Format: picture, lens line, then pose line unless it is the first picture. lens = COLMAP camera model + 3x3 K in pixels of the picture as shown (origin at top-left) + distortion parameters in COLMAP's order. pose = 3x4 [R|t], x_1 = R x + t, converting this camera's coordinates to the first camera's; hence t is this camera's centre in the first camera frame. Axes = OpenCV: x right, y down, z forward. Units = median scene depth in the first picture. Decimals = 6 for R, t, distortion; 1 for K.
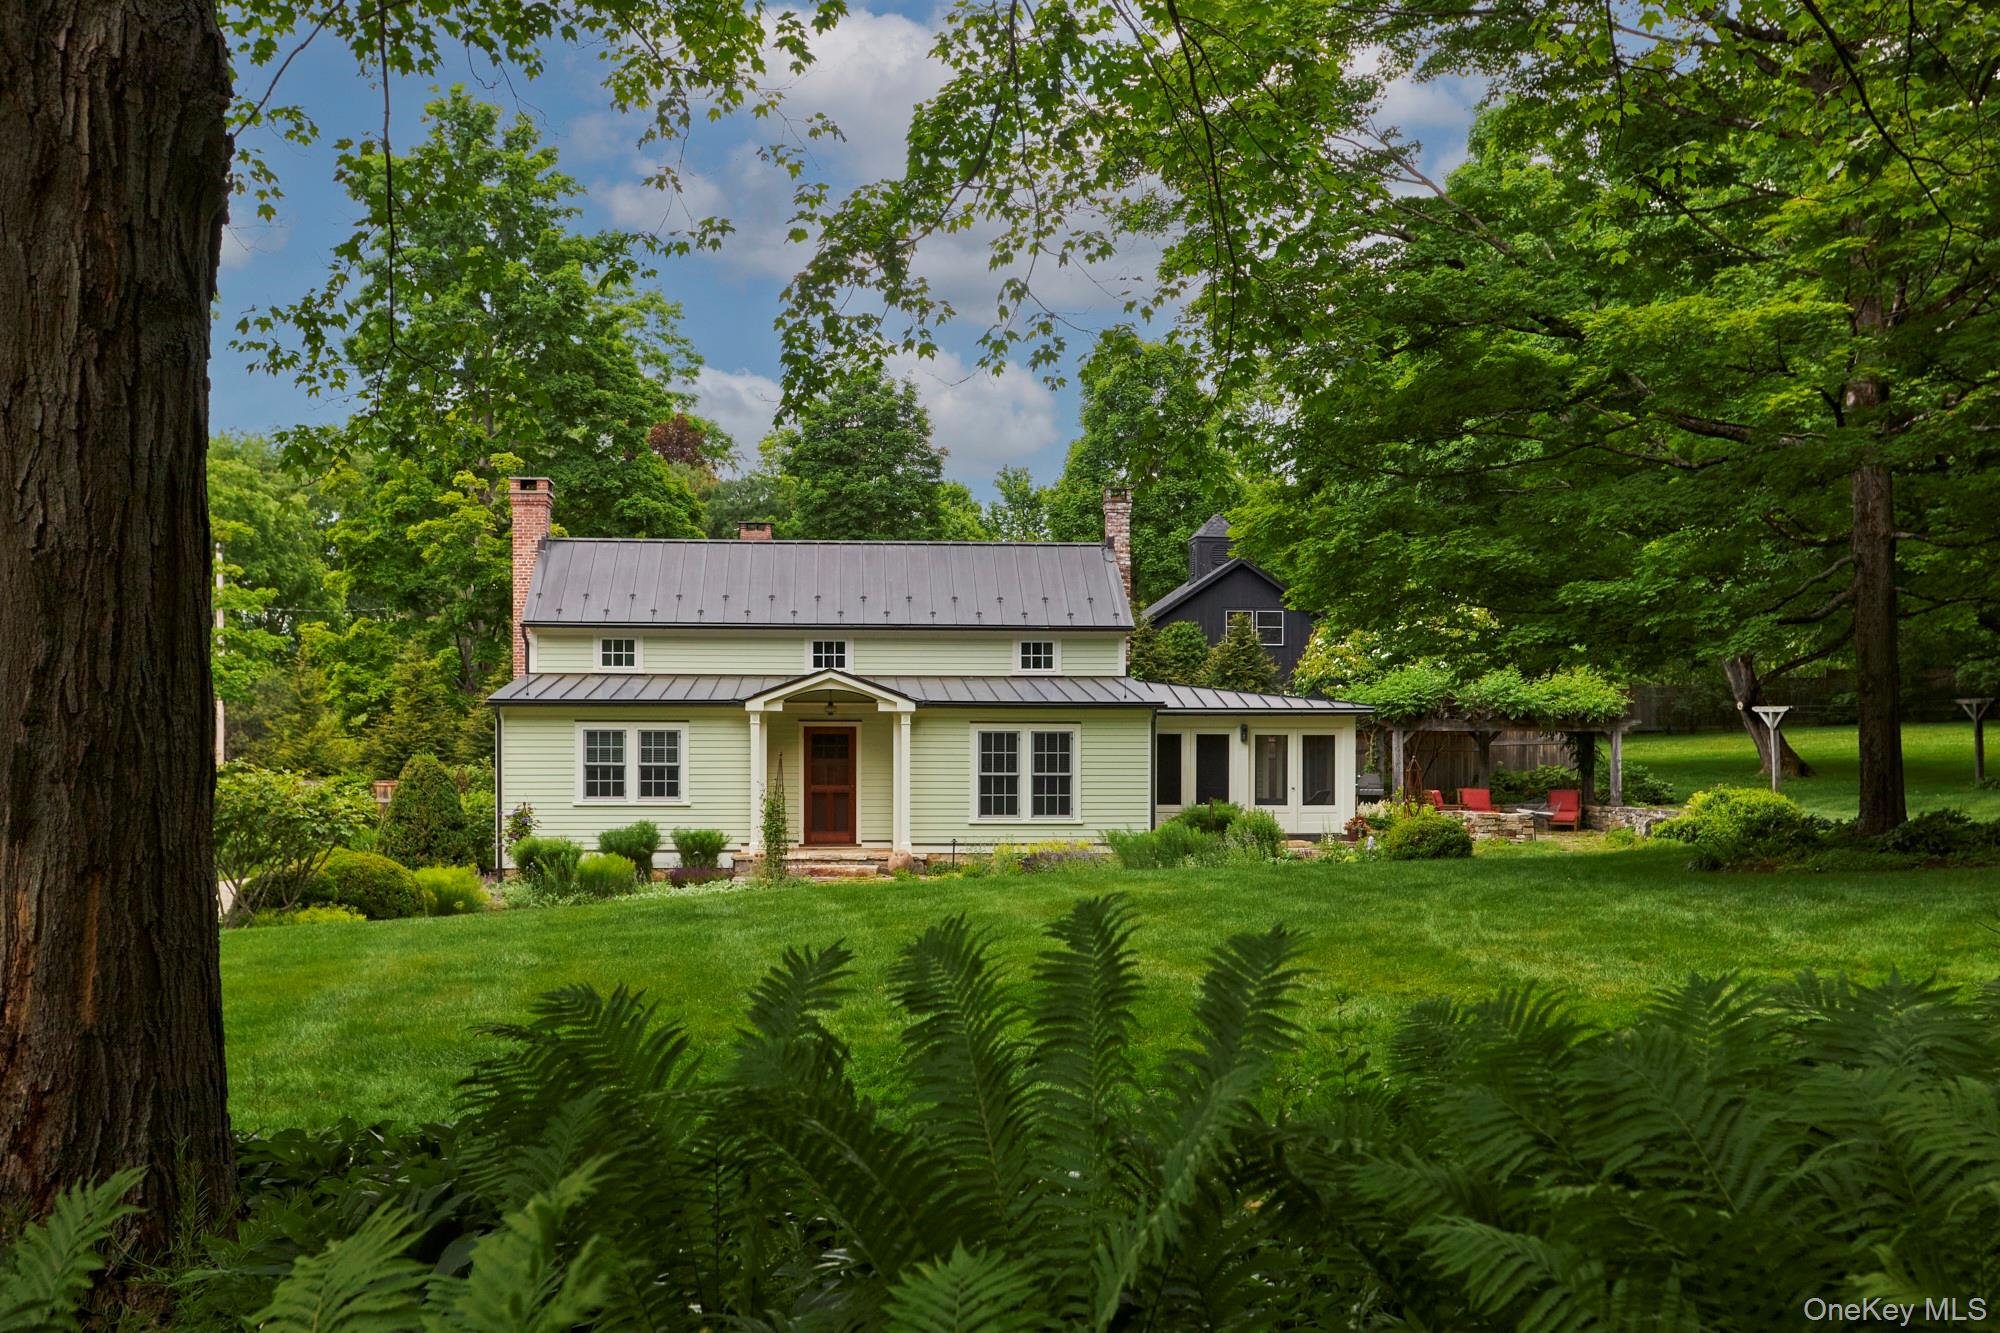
lens RADIAL K [[2278.6, 0, 993.0], [0, 2278.6, 765.5], [0, 0, 1]] dist [0.048295, 0.005115]
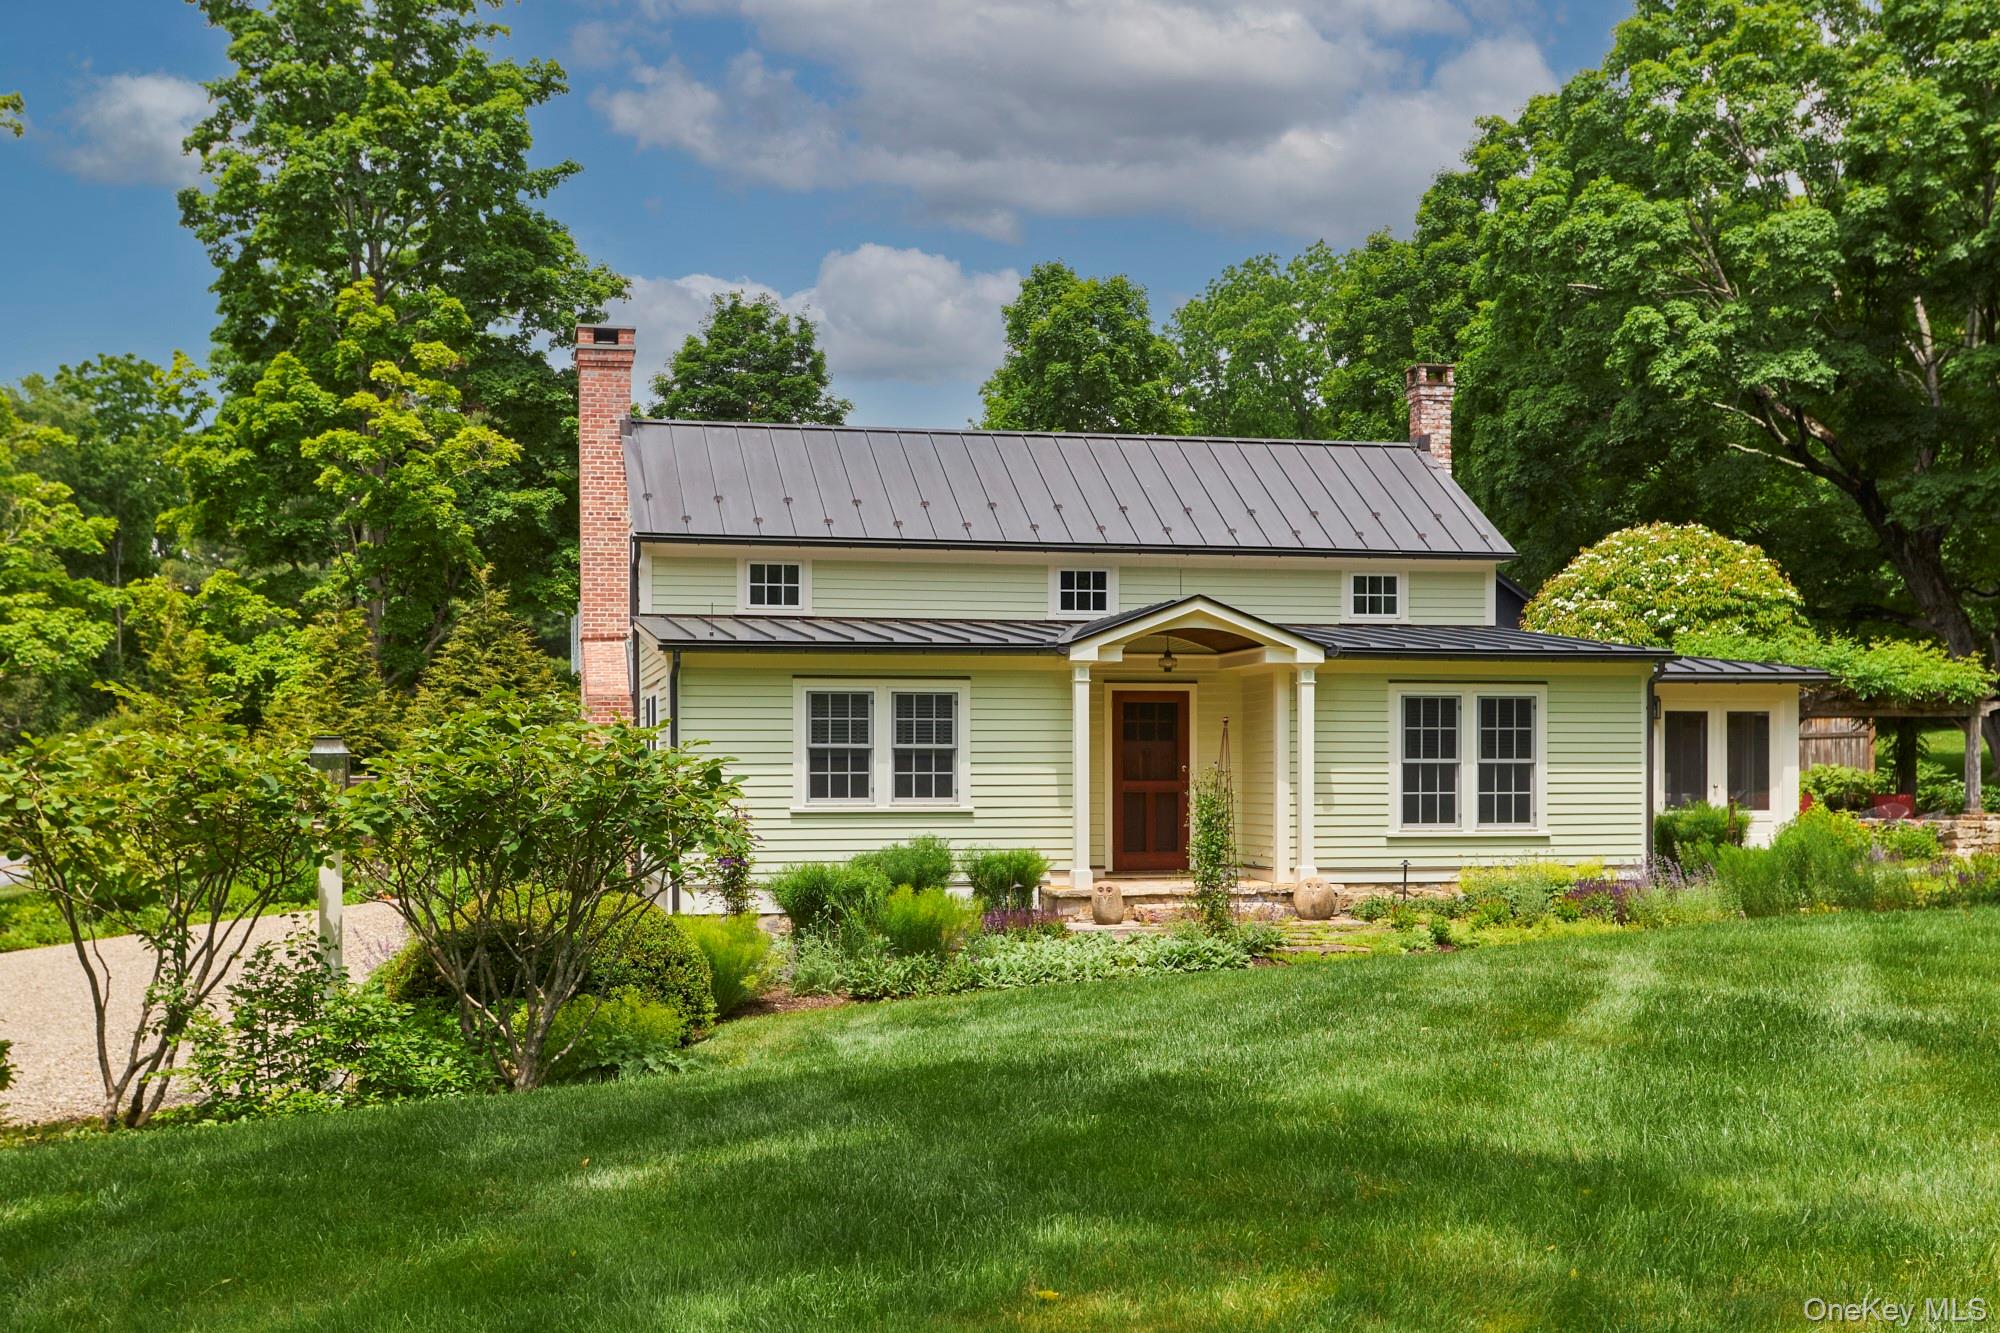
lens RADIAL K [[2339.7, 0, 1001.4], [0, 2339.7, 795.7], [0, 0, 1]] dist [0.000899, 0.218826]
pose [[0.988766, -0.005897, 0.149354, -0.200962], [0.006151, 0.999980, -0.001238, 0.012674], [-0.149343, 0.002142, 0.988783, 0.323957]]
